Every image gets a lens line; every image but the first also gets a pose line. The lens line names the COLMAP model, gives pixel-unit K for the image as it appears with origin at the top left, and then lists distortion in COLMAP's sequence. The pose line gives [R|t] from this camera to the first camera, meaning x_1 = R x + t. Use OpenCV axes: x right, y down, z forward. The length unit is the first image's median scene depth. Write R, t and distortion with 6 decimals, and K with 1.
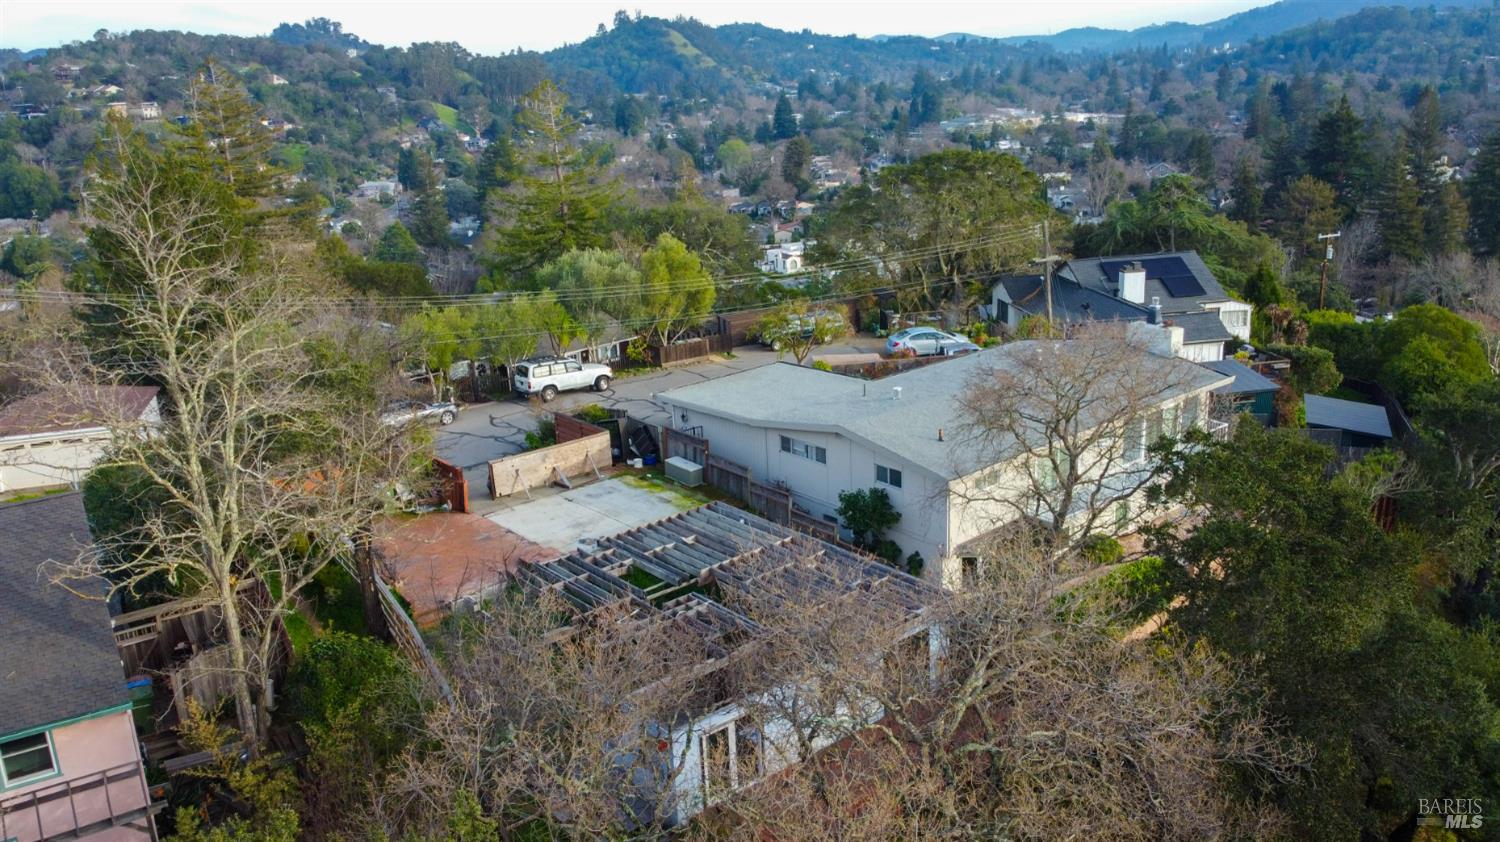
lens RADIAL K [[1222.5, 0, 750.8], [0, 1222.5, 435.8], [0, 0, 1]] dist [0.000218, 0.001368]
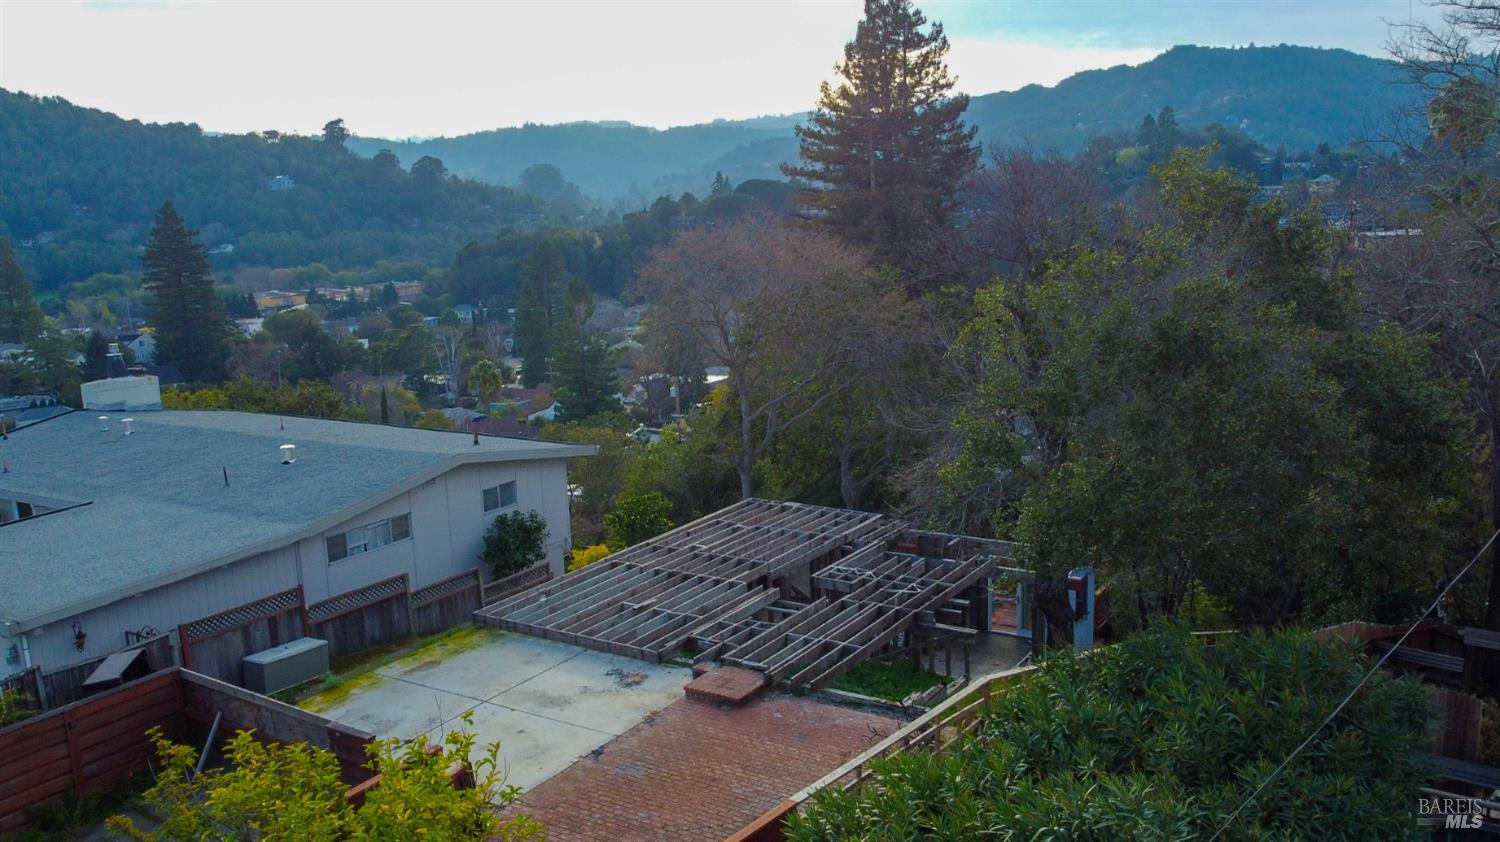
lens RADIAL K [[1232.9, 0, 751.3], [0, 1232.9, 439.4], [0, 0, 1]] dist [0.002103, -0.001713]
pose [[-0.302799, -0.131437, 0.943947, -0.623230], [0.328215, 0.915477, 0.232758, -0.121011], [-0.894756, 0.380297, -0.234066, 0.957643]]
